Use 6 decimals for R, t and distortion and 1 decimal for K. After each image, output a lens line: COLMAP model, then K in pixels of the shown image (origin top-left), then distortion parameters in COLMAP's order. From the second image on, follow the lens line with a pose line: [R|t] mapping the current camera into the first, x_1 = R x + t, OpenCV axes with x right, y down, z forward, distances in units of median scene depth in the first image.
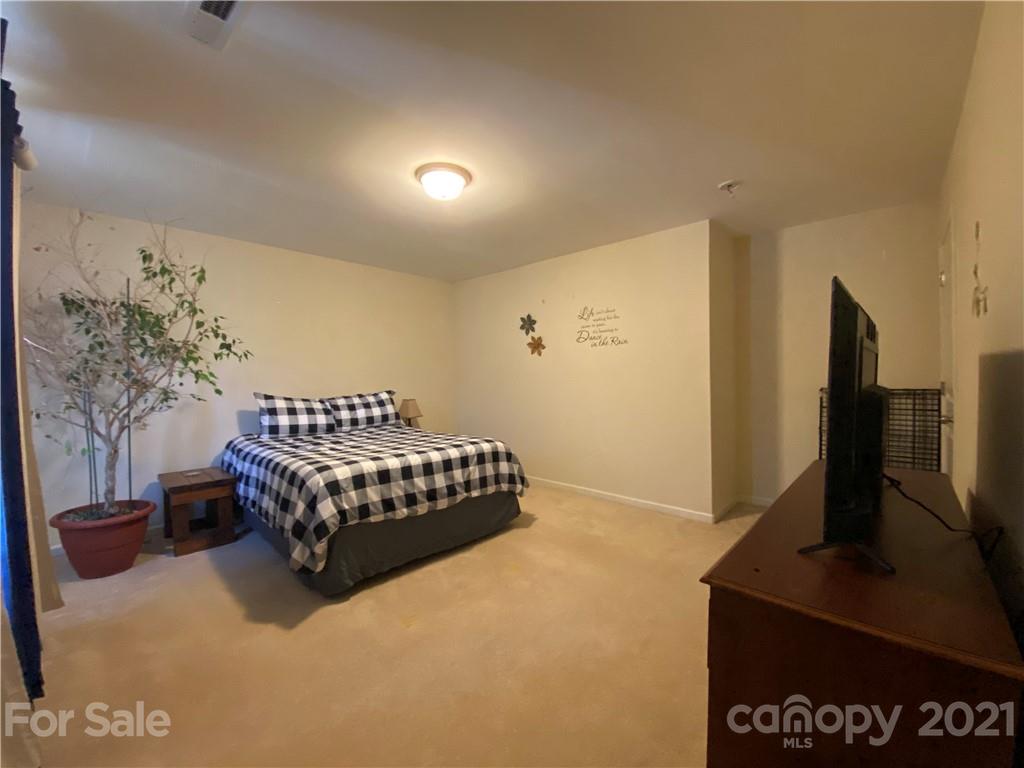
lens RADIAL K [[419.4, 0, 513.4], [0, 419.4, 381.6], [0, 0, 1]] dist [0.030237, -0.025766]
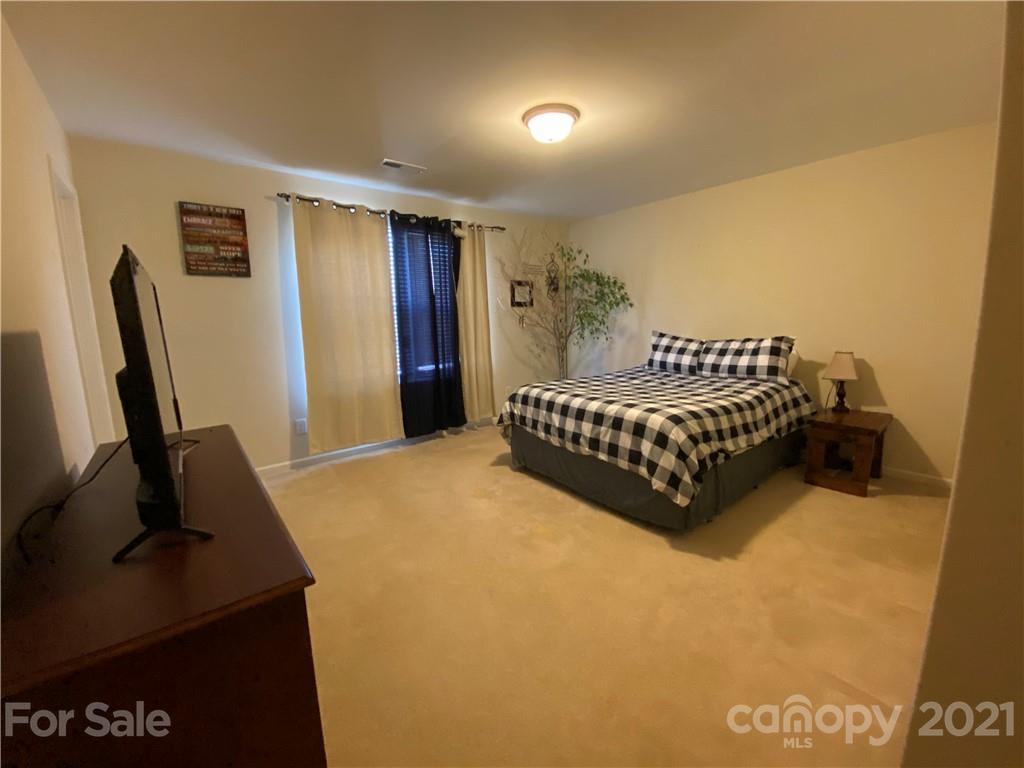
lens RADIAL K [[419.4, 0, 513.4], [0, 419.4, 381.6], [0, 0, 1]] dist [0.030237, -0.025766]
pose [[-0.147013, 0.179104, -0.972784, 0.799413], [0.002884, 0.983543, 0.180649, -0.058457], [0.989130, 0.023753, -0.145110, 0.945274]]
